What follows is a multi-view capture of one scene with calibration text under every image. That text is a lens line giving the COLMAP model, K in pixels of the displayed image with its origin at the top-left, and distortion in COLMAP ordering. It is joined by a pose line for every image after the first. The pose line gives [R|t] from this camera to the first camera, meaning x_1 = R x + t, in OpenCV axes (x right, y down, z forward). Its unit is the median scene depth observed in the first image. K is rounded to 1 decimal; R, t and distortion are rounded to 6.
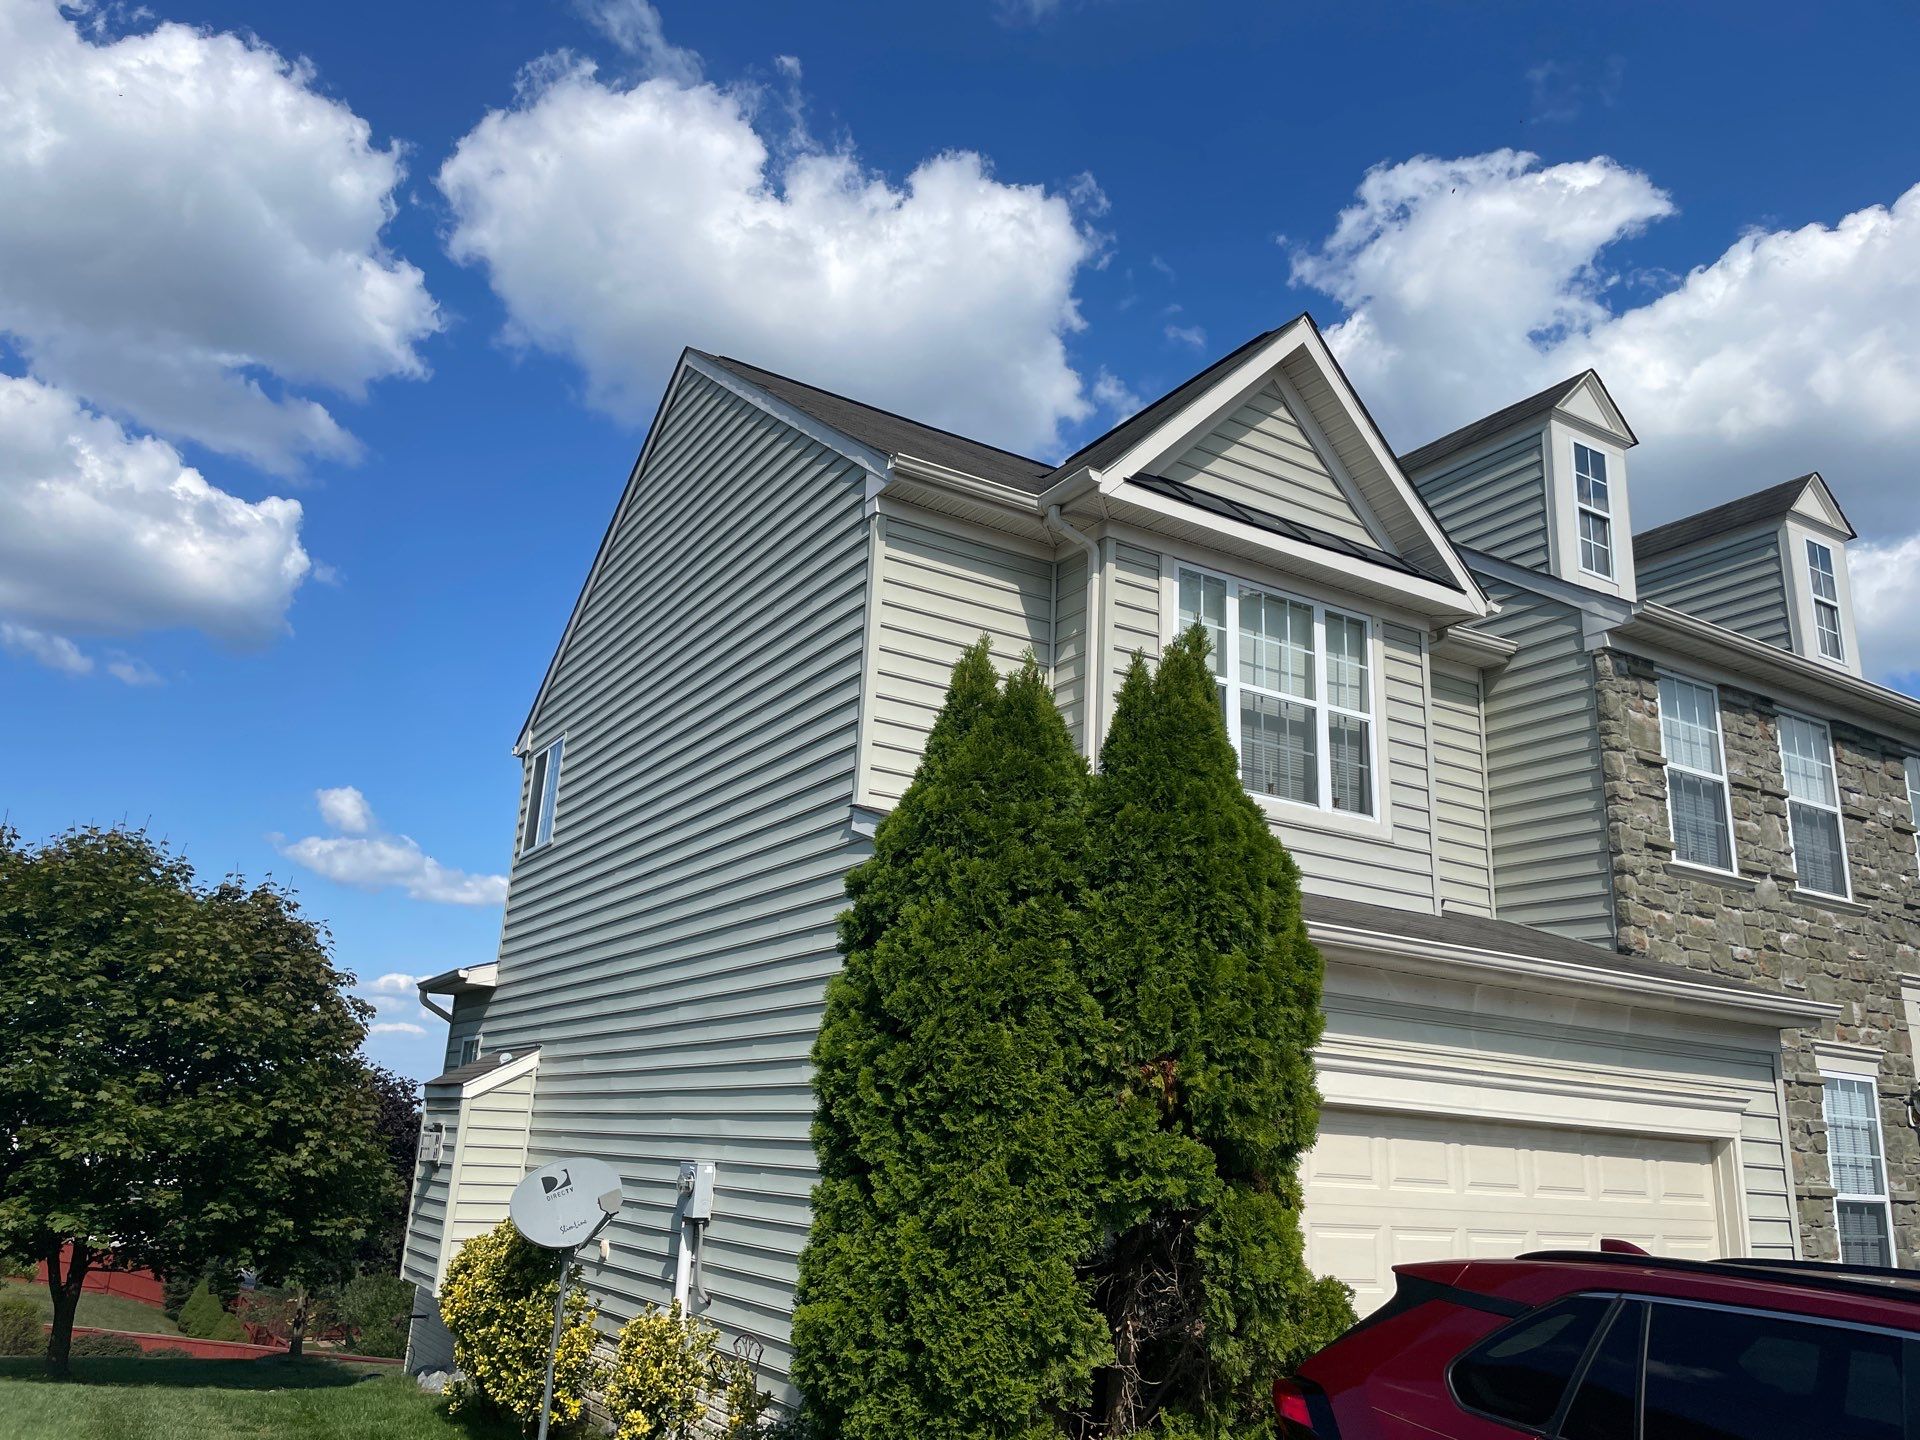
lens RADIAL K [[1427.0, 0, 973.5], [0, 1427.0, 723.8], [0, 0, 1]] dist [0.100526, -0.114849]
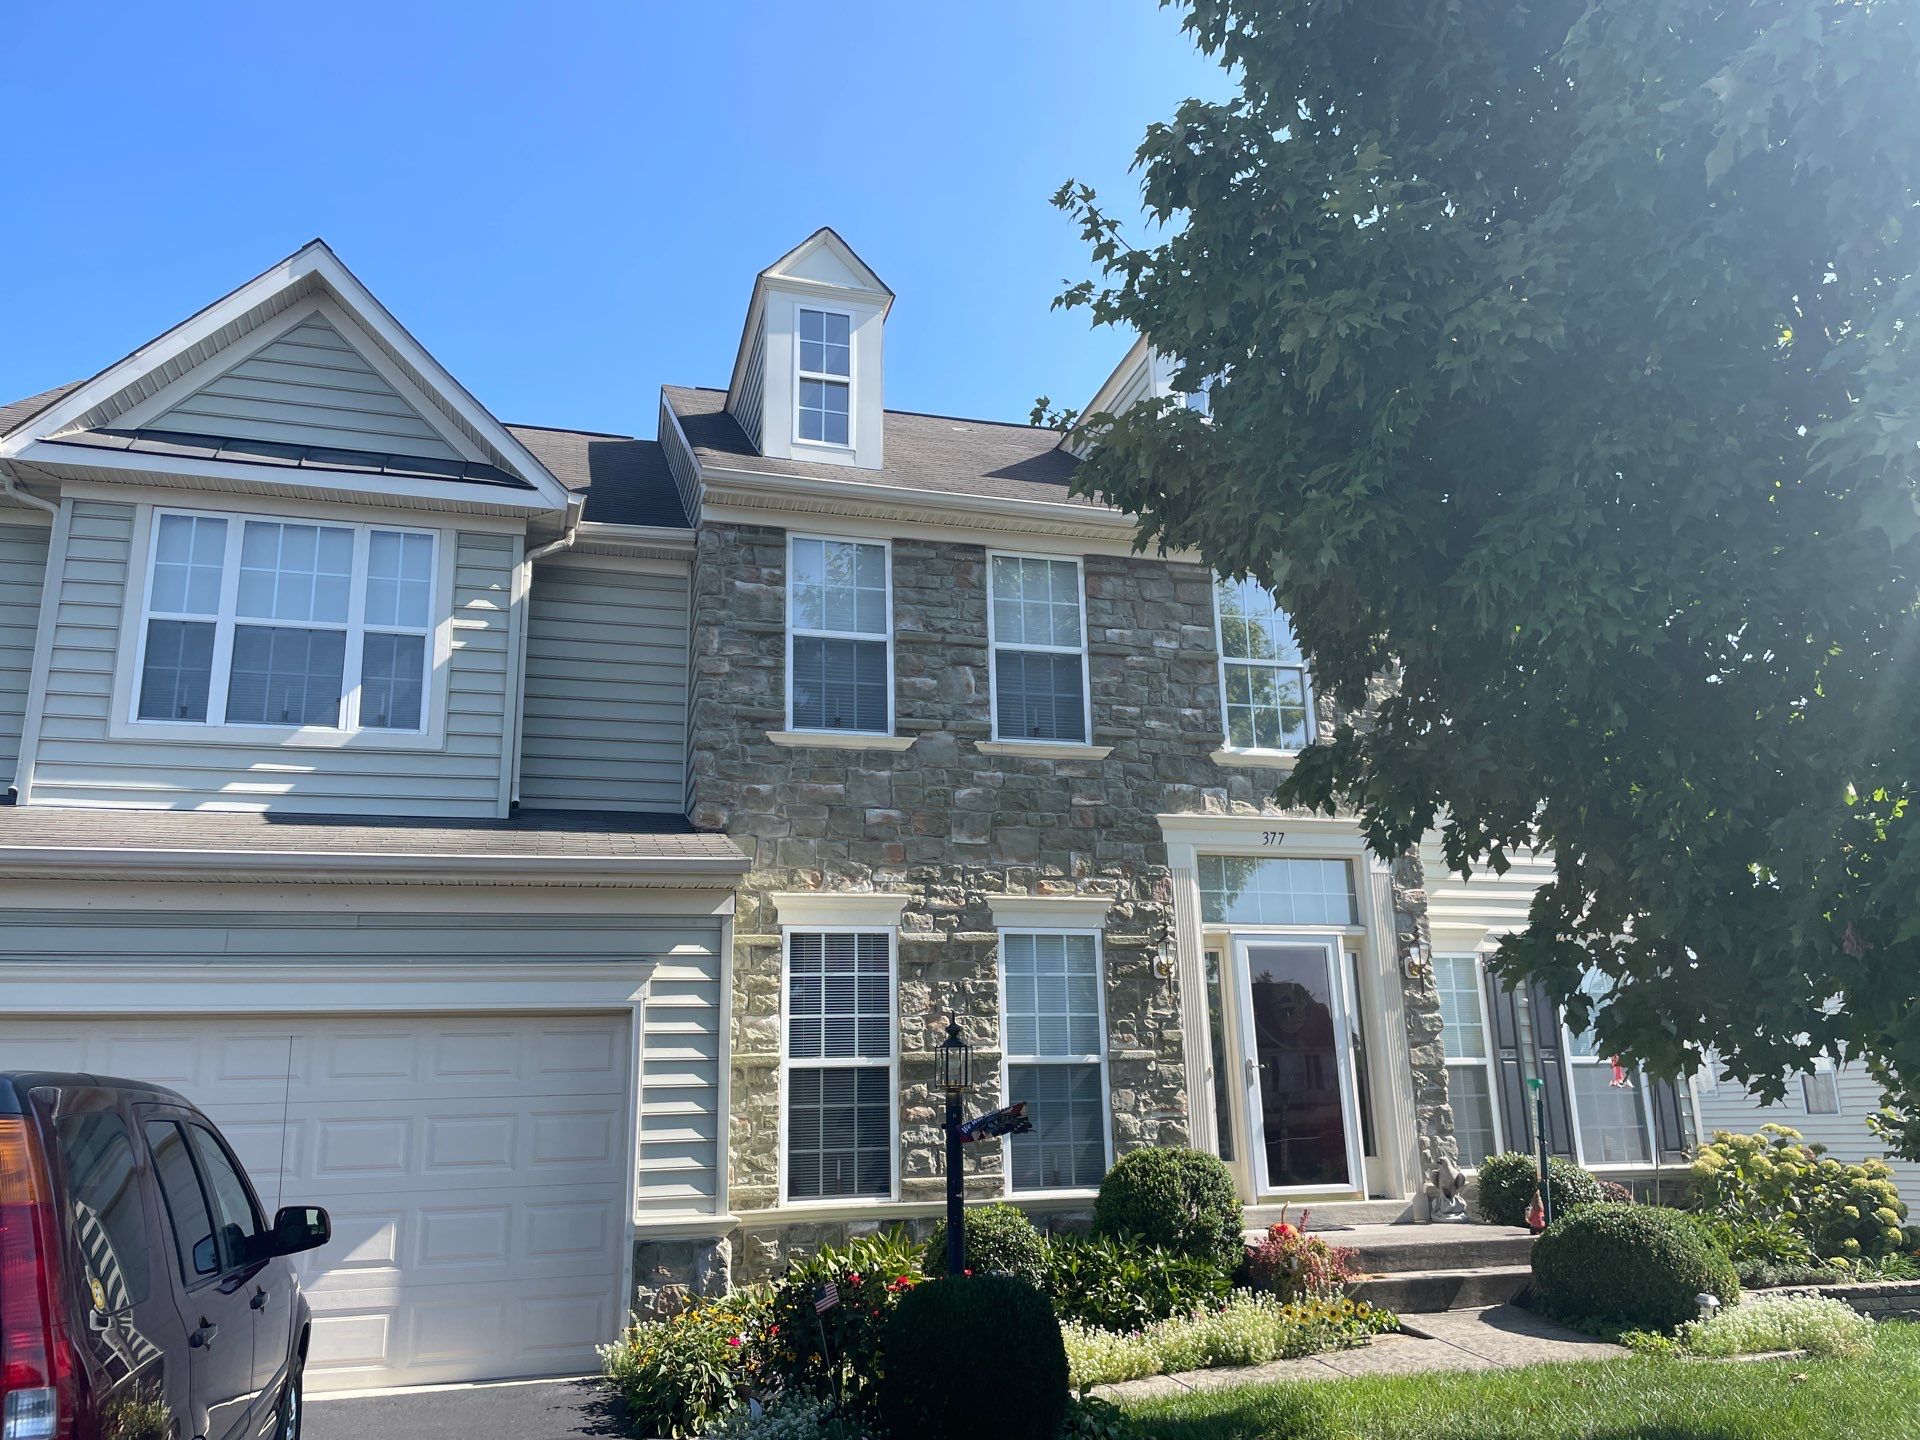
lens RADIAL K [[1427.5, 0, 960.0], [0, 1427.5, 720.0], [0, 0, 1]] dist [0.101208, -0.115832]
pose [[0.964960, -0.135414, -0.224754, 0.798840], [0.140414, 0.990073, 0.006338, 0.096623], [0.221665, -0.037675, 0.974395, 0.096891]]
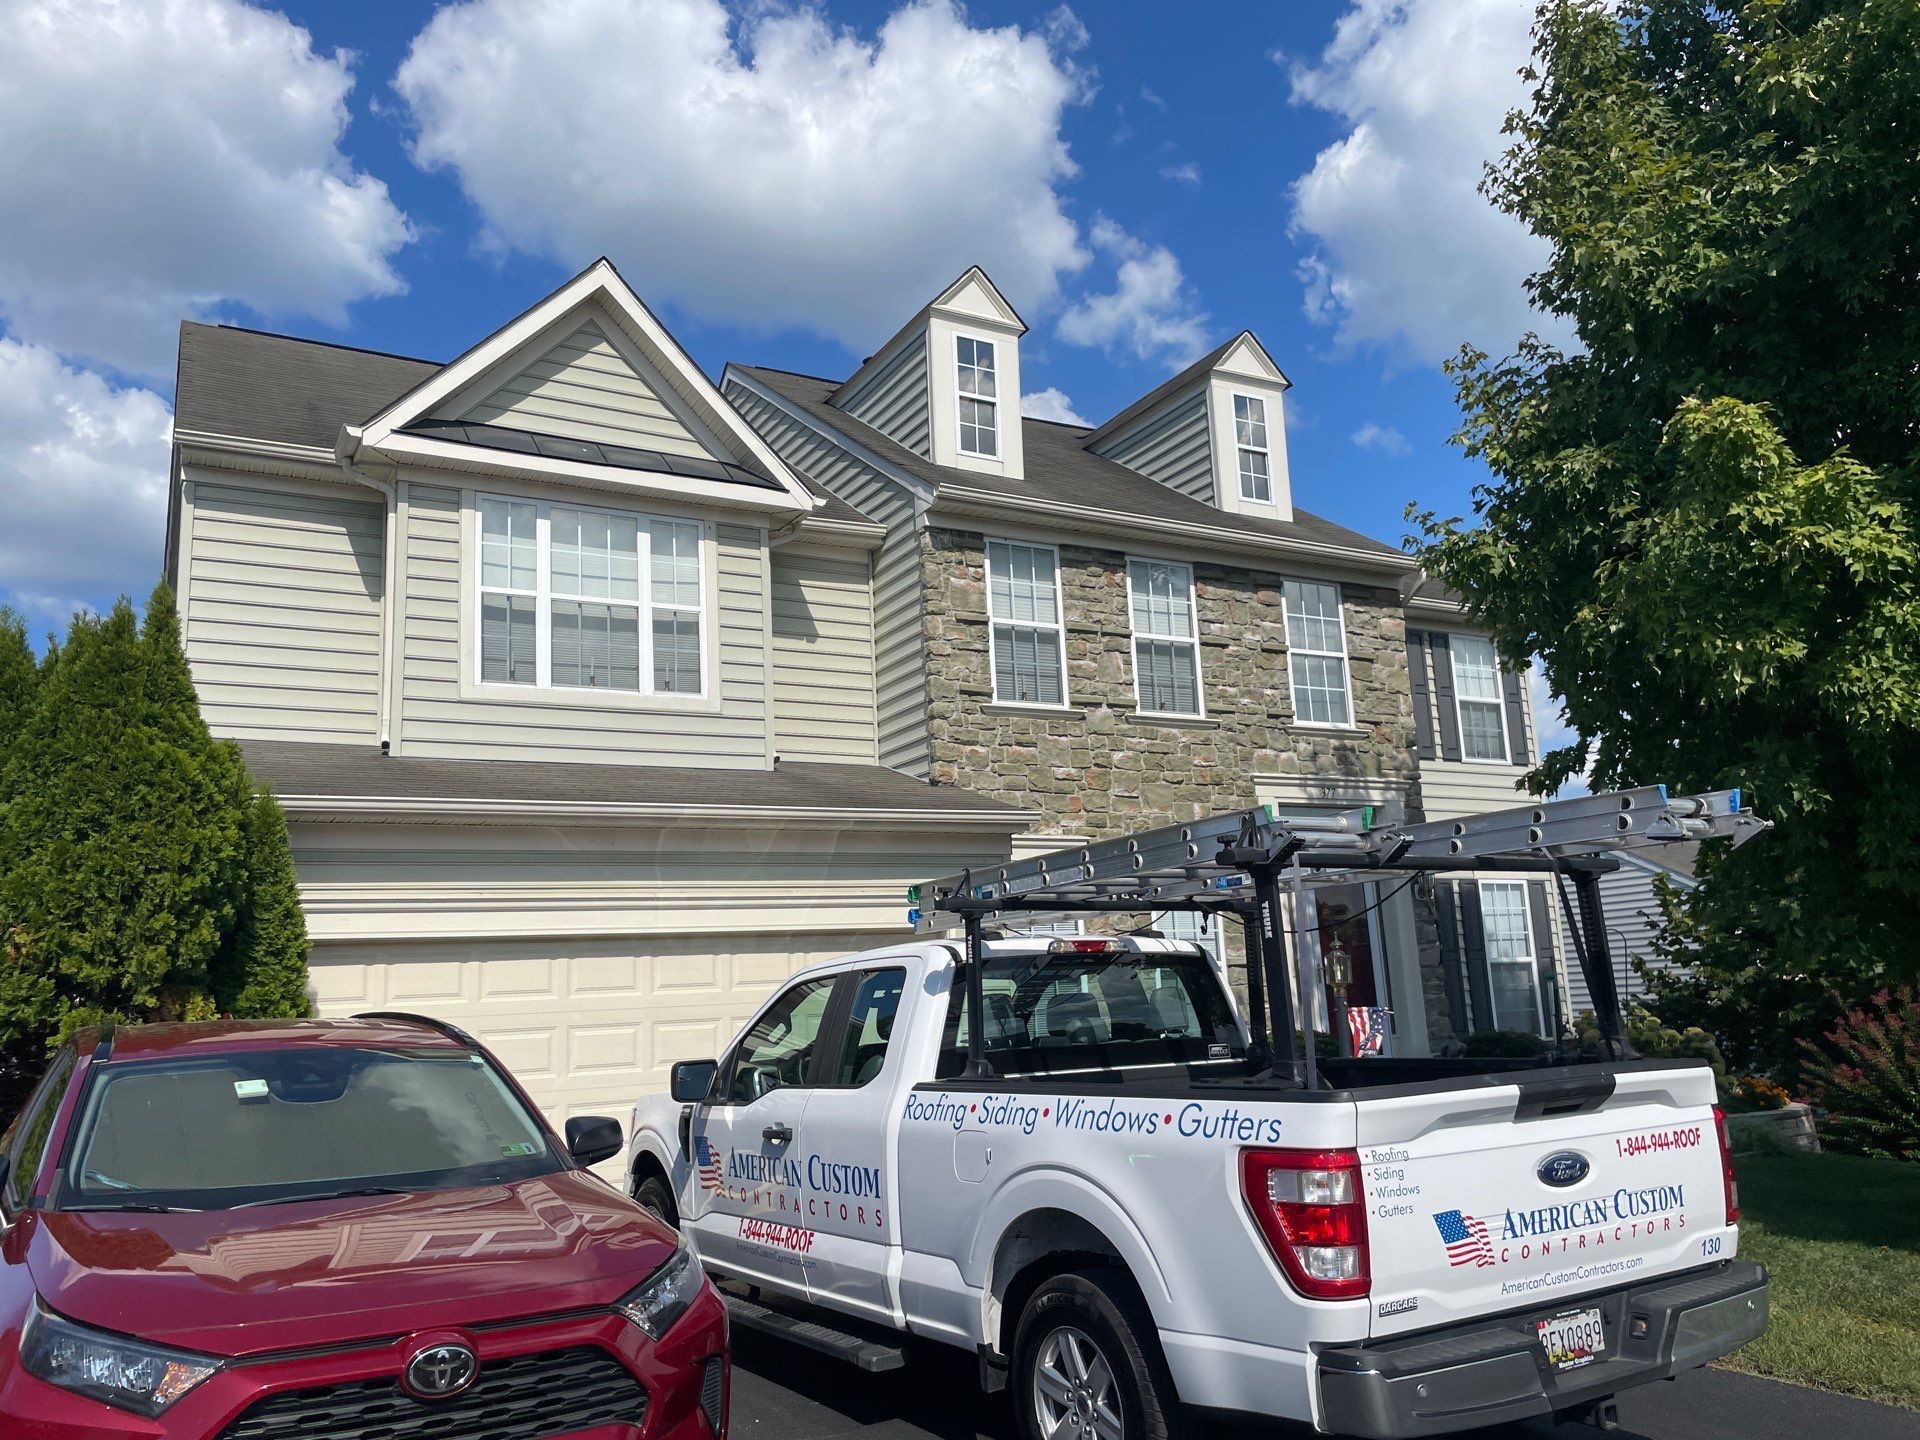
lens RADIAL K [[1427.0, 0, 973.5], [0, 1427.0, 723.8], [0, 0, 1]] dist [0.100526, -0.114849]
pose [[0.994984, -0.099667, -0.008606, 0.468187], [0.100037, 0.990861, 0.090479, 0.004665], [-0.000490, -0.090886, 0.995861, -0.159122]]
